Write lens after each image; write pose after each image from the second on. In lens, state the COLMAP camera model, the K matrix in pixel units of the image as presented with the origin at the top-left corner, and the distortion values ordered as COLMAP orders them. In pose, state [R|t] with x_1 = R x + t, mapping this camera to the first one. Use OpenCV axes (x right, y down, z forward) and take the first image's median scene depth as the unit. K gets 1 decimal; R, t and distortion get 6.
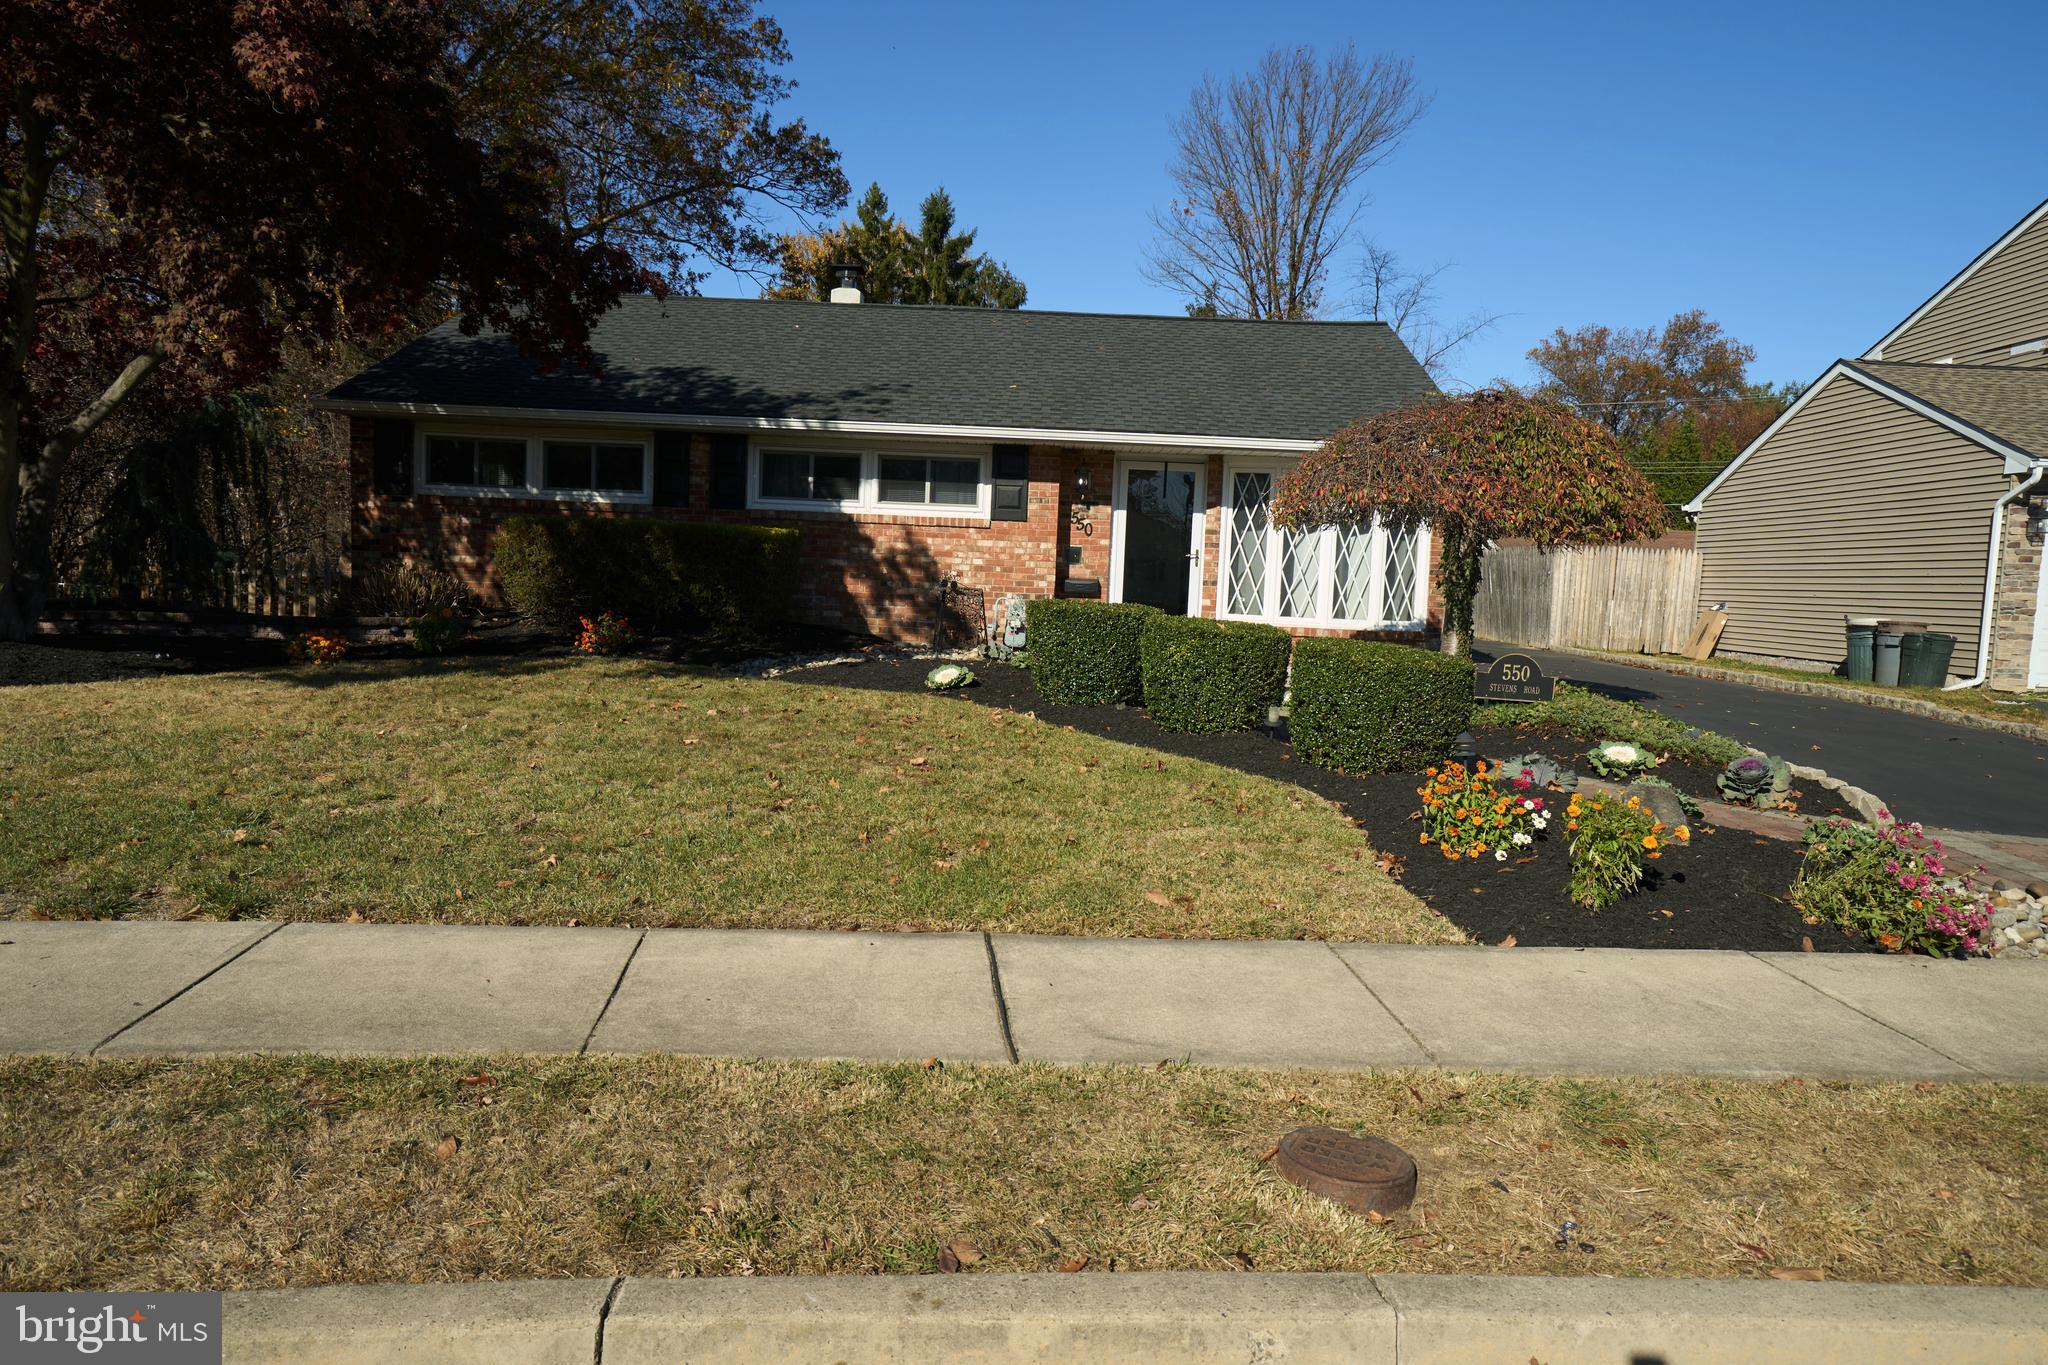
lens RADIAL K [[1373.7, 0, 1032.9], [0, 1373.7, 682.9], [0, 0, 1]] dist [-0.004292, 0.002276]
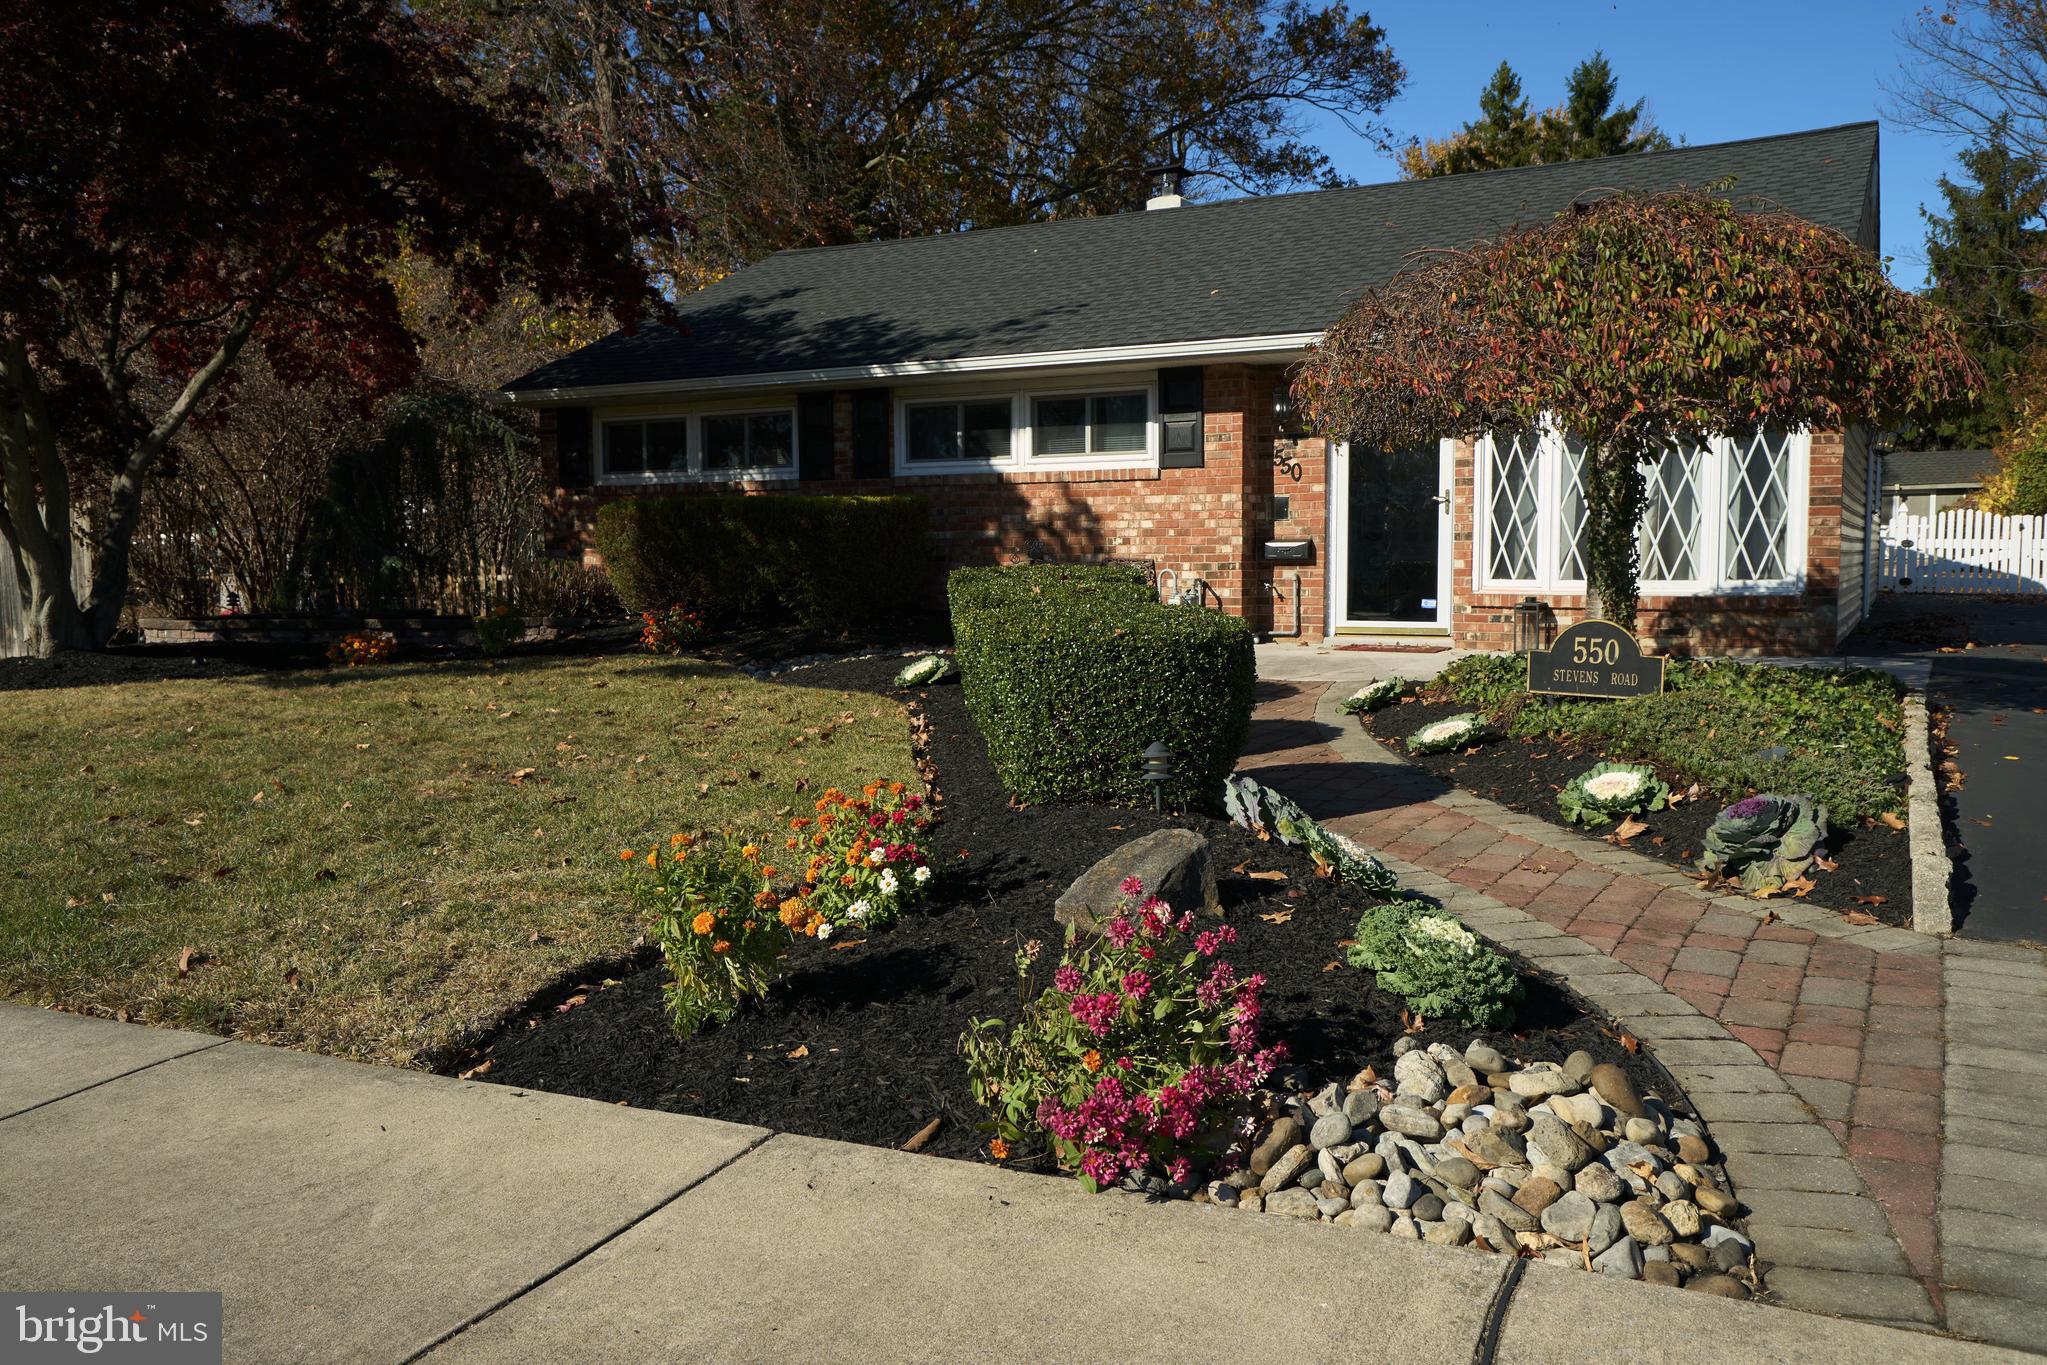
lens RADIAL K [[1617.9, 0, 1023.9], [0, 1617.9, 694.7], [0, 0, 1]] dist [0.012996, -0.021454]
pose [[0.881124, -0.005827, -0.472849, 0.325301], [0.005463, 0.999983, -0.002142, 0.008540], [0.472853, -0.000695, 0.881141, 0.170755]]
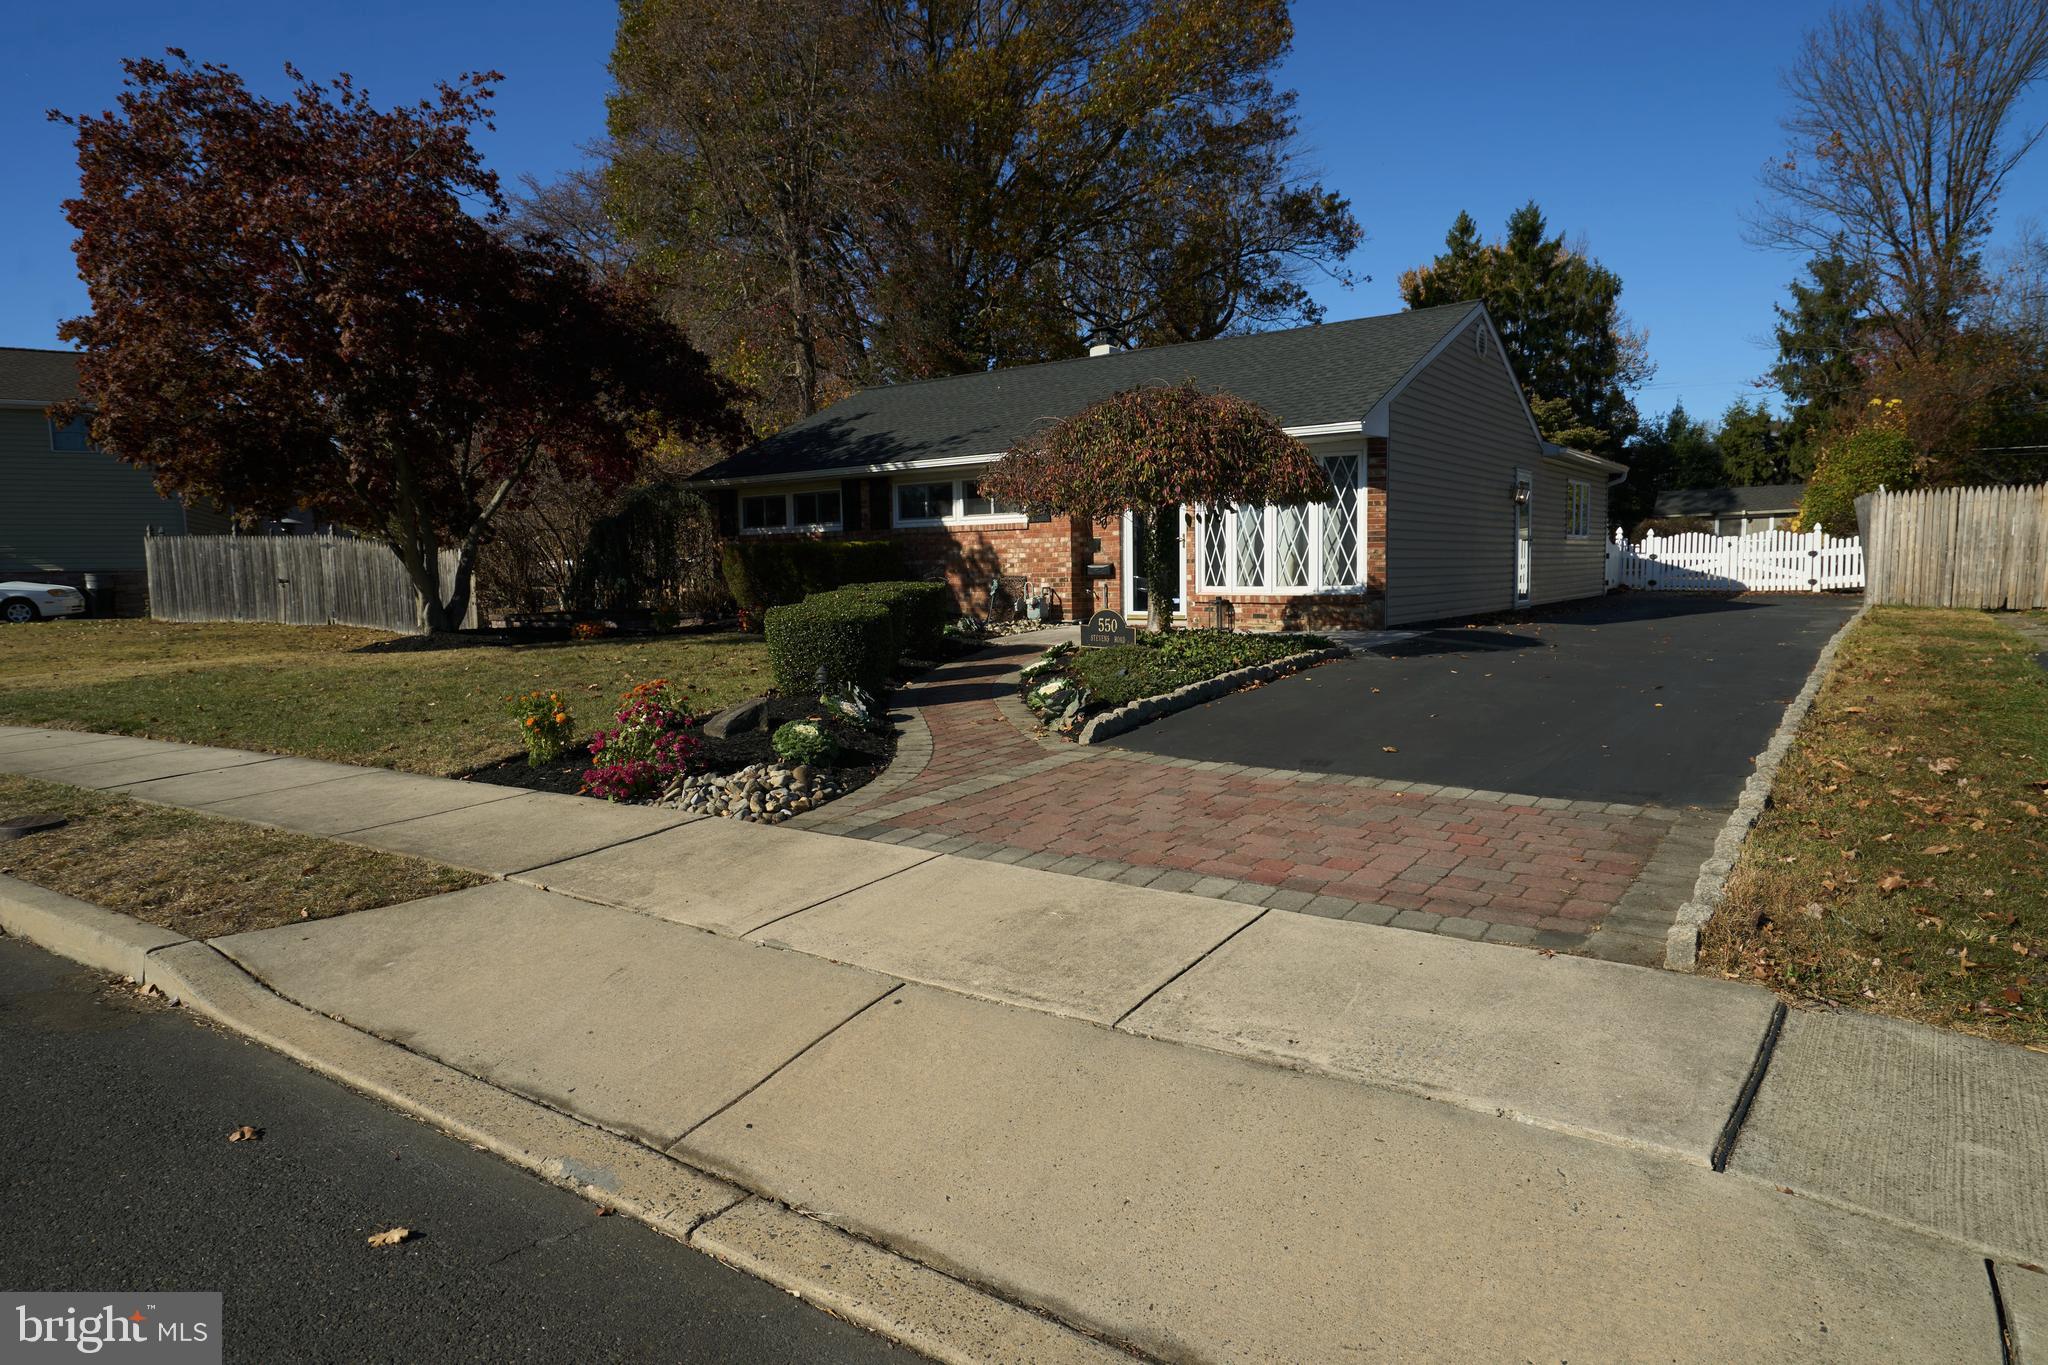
lens RADIAL K [[1182.2, 0, 1020.0], [0, 1182.2, 675.5], [0, 0, 1]] dist [-0.013582, 0.005697]
pose [[0.805661, -0.002044, -0.592374, 0.623958], [0.004582, 0.999986, 0.002781, 0.023138], [0.592360, -0.004955, 0.805658, 0.089625]]
